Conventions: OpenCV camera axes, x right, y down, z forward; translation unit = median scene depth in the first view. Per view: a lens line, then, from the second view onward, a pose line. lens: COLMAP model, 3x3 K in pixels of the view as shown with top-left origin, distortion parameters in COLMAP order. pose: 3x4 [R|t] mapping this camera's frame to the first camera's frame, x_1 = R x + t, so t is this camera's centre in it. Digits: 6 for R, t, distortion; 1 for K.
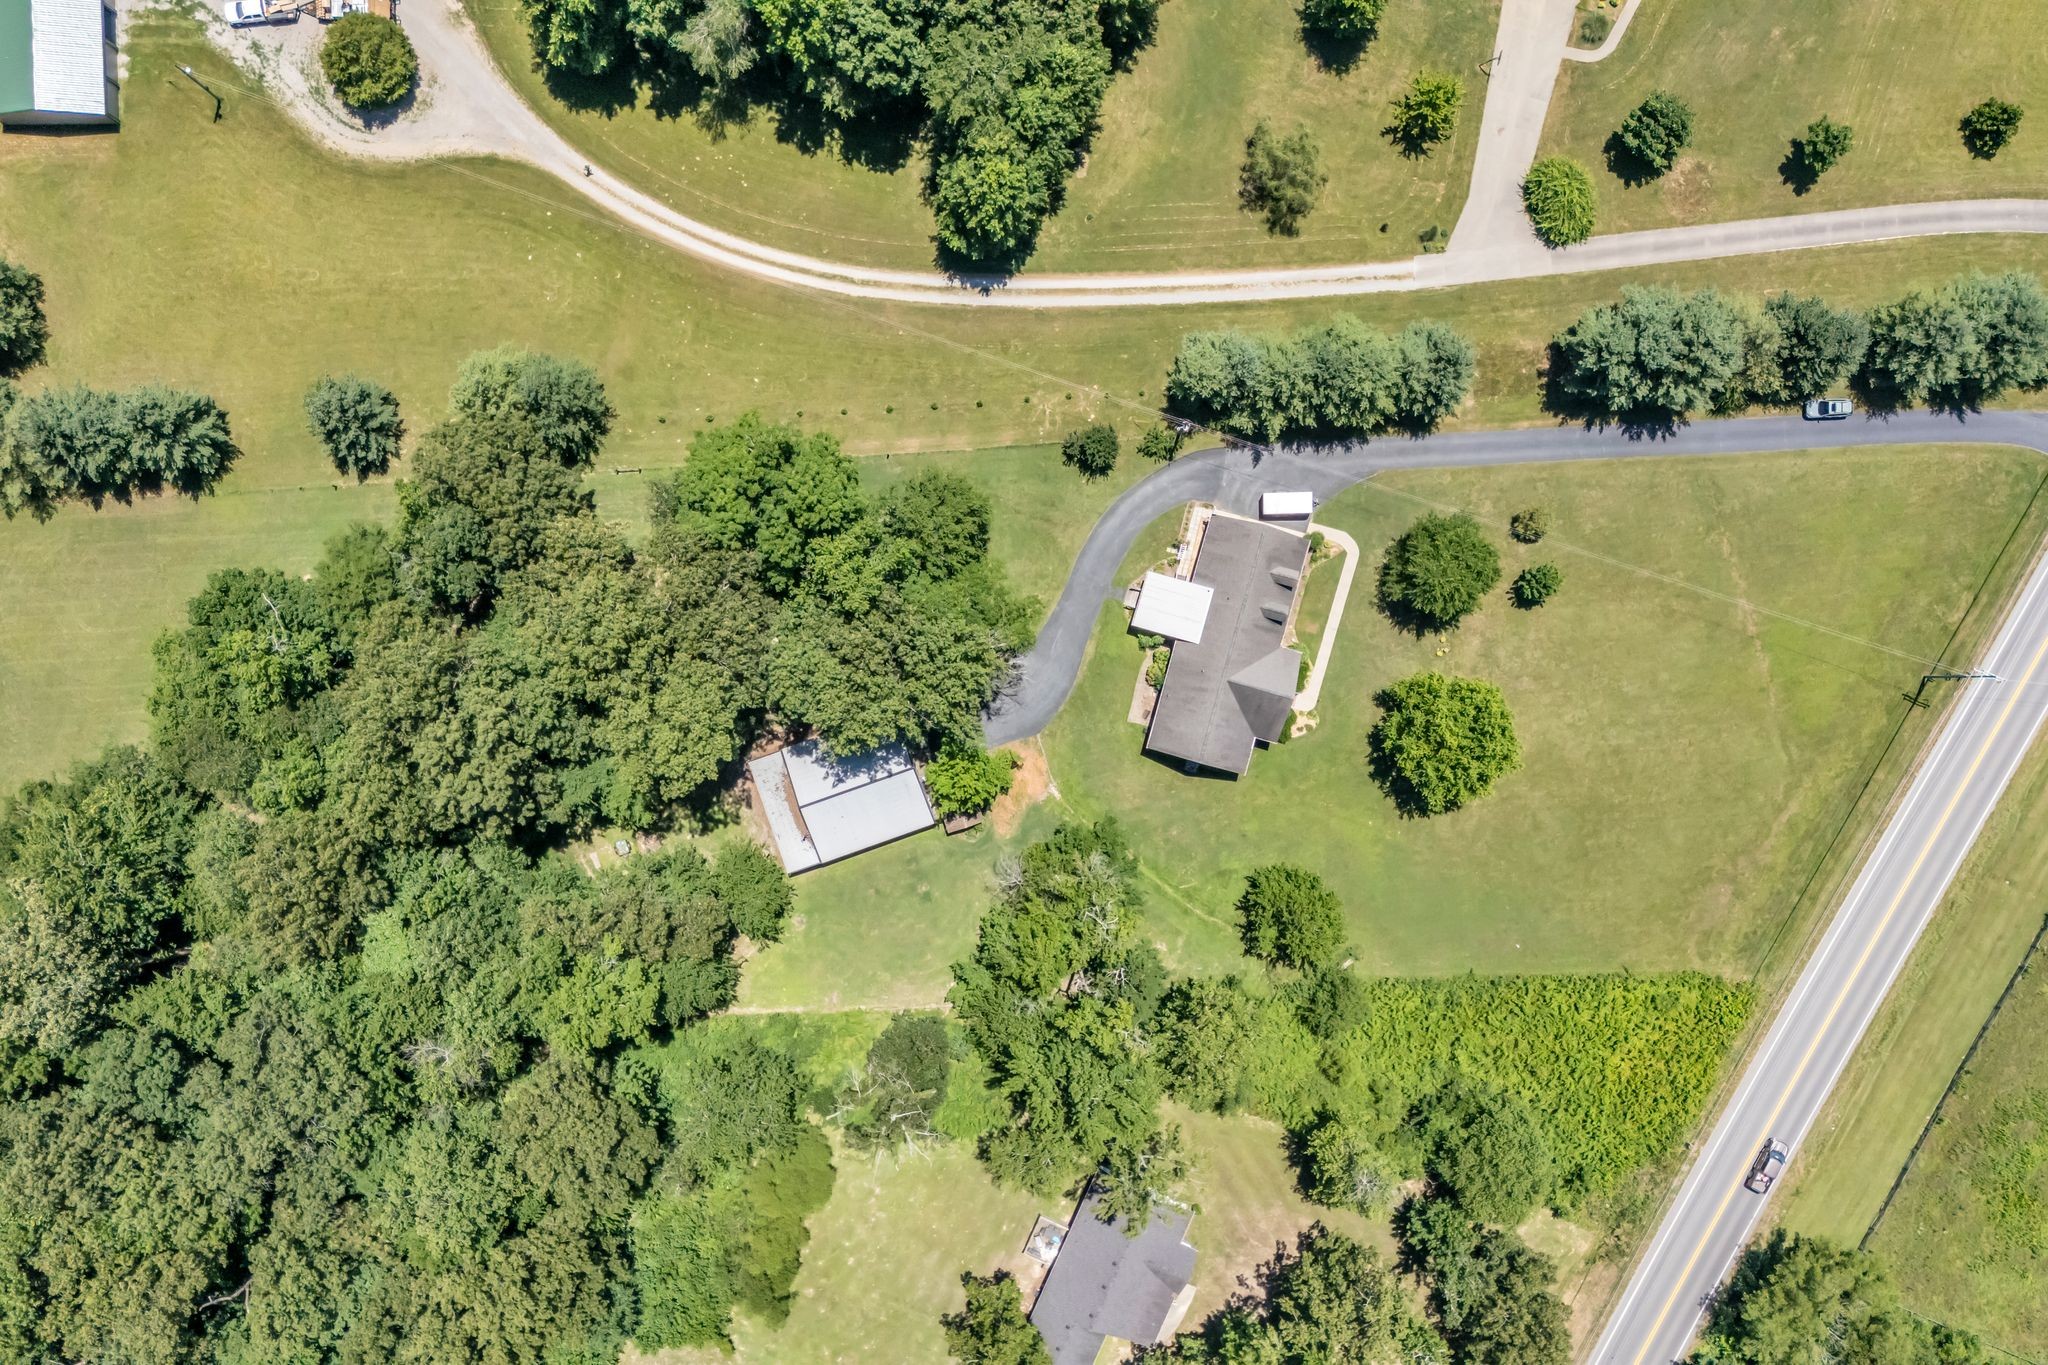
lens RADIAL K [[977.6, 0, 1024.0], [0, 977.6, 682.5], [0, 0, 1]] dist [0.005004, -0.000076]
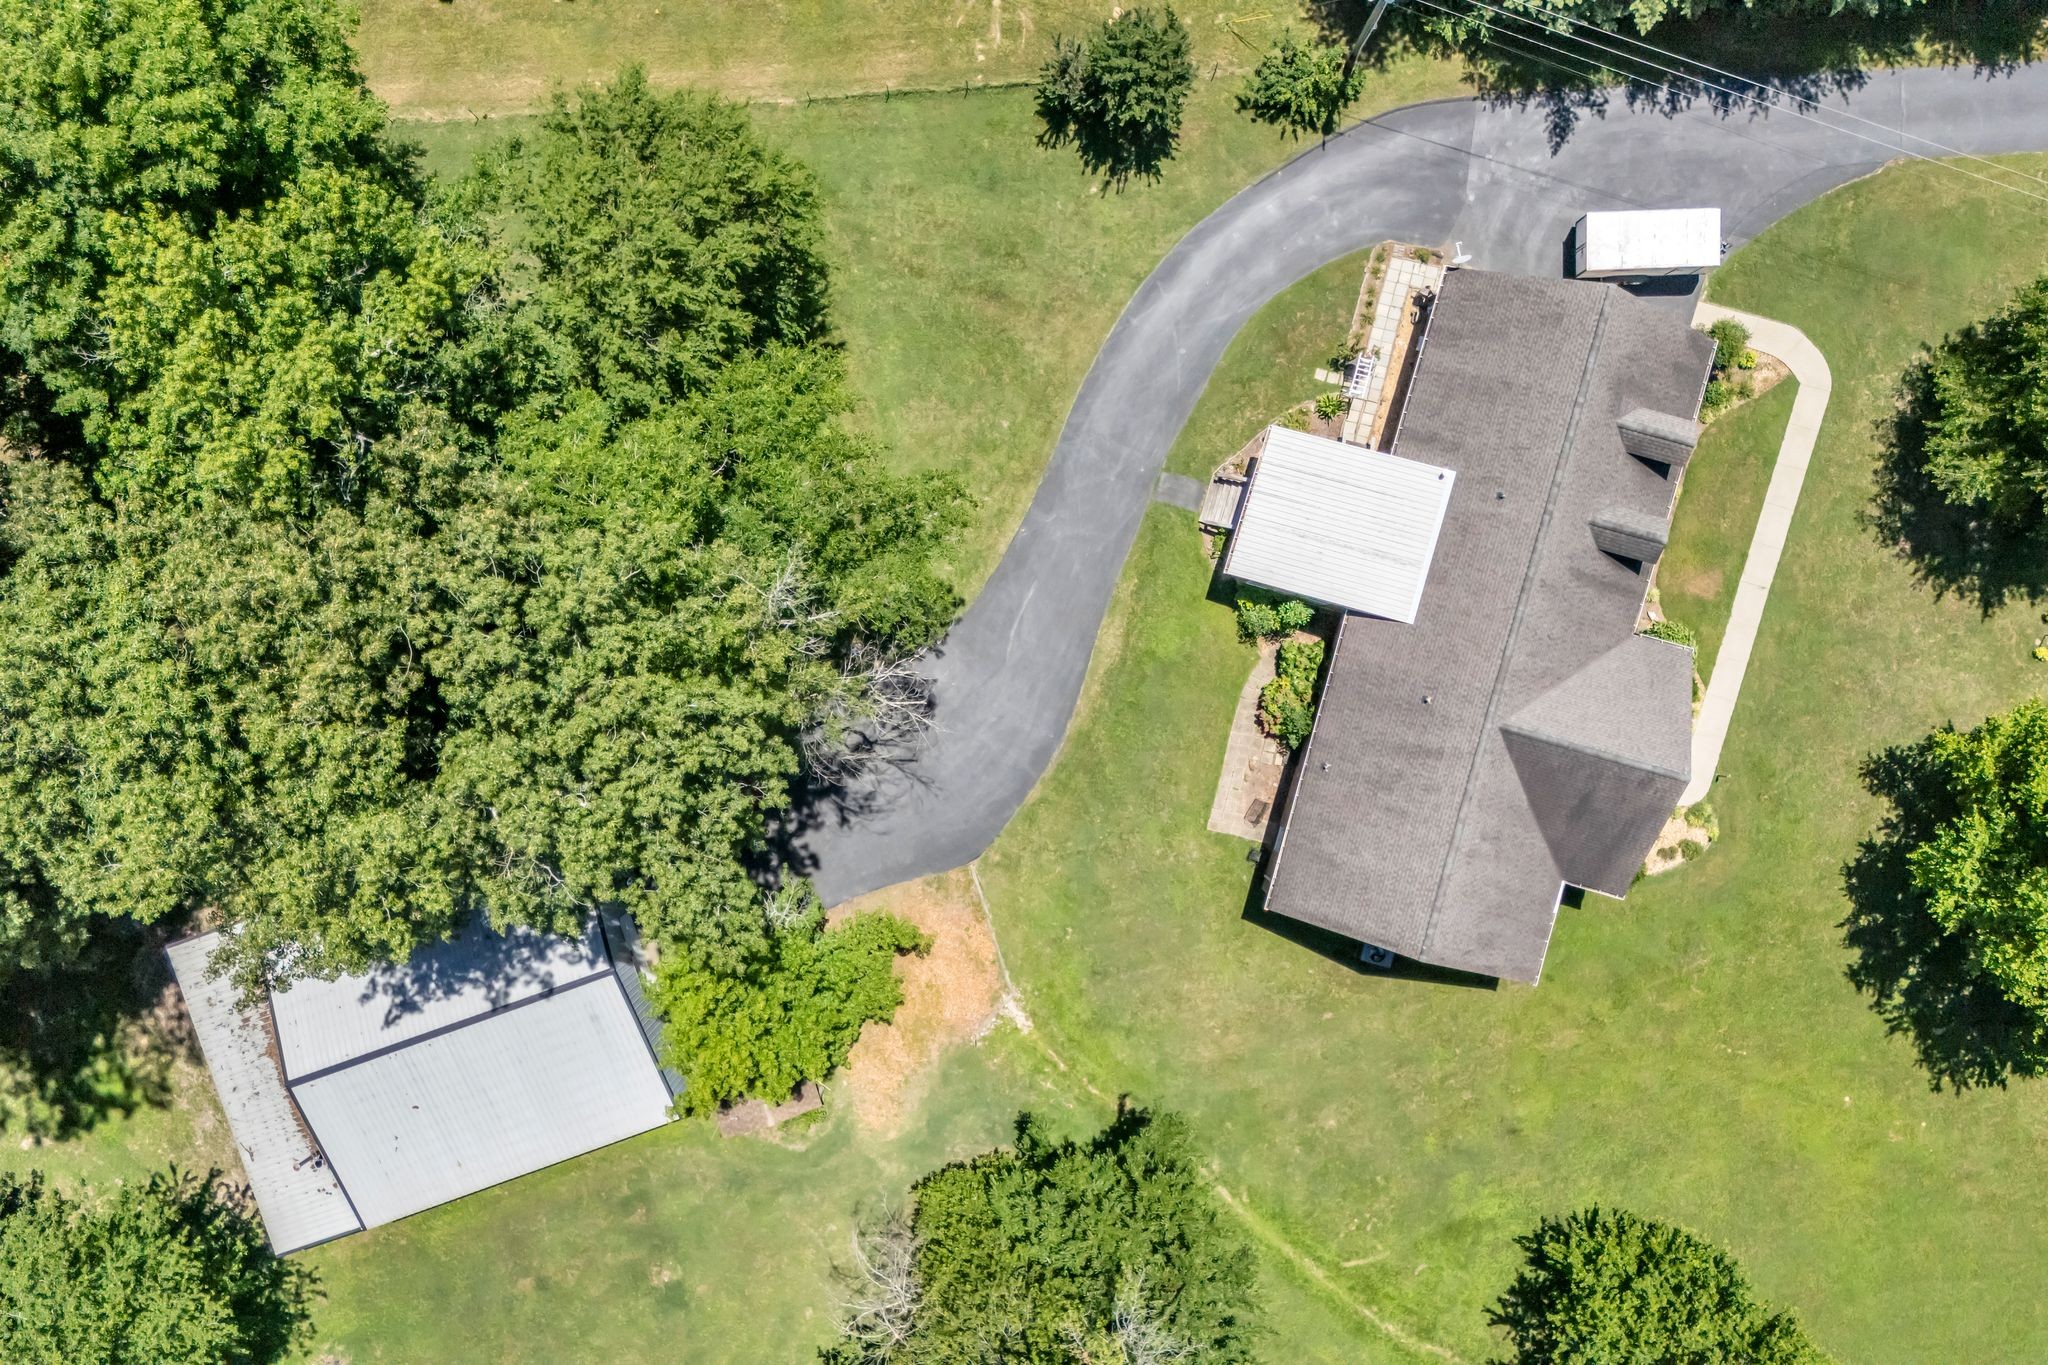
lens RADIAL K [[977.6, 0, 1024.0], [0, 977.6, 682.5], [0, 0, 1]] dist [0.005004, -0.000076]
pose [[0.999997, 0.002181, -0.000587, 0.034863], [-0.002185, 0.999970, -0.007478, -0.014668], [0.000570, 0.007479, 0.999972, 0.627536]]
